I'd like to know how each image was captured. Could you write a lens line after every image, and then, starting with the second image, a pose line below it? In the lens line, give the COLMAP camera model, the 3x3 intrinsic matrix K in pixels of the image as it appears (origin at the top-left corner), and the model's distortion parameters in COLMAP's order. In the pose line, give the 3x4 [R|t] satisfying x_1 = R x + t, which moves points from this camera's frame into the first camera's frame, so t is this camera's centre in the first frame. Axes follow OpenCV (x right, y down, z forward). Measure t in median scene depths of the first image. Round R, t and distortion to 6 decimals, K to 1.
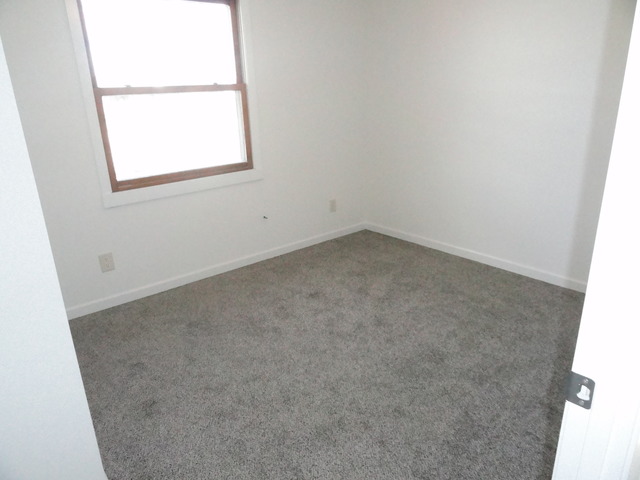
lens RADIAL K [[447.0, 0, 318.1], [0, 447.0, 239.0], [0, 0, 1]] dist [-0.012685, 0.000331]
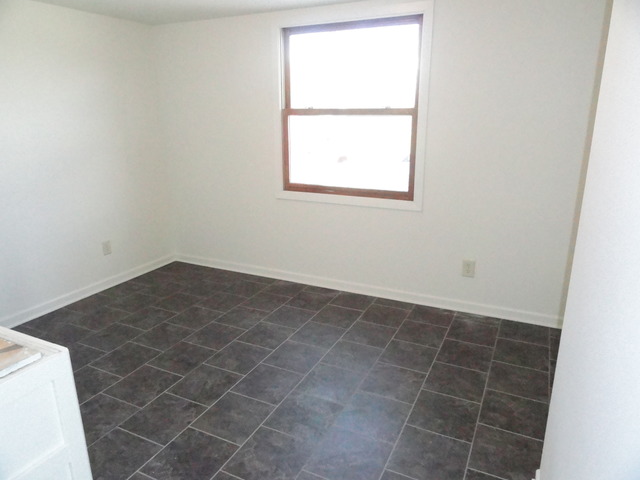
lens RADIAL K [[447.0, 0, 319.8], [0, 447.0, 242.0], [0, 0, 1]] dist [-0.012685, 0.000331]
pose [[0.410530, 0.291559, -0.863978, 0.668393], [-0.302084, 0.937484, 0.172826, -0.204209], [0.860355, 0.190044, 0.472940, 0.485358]]
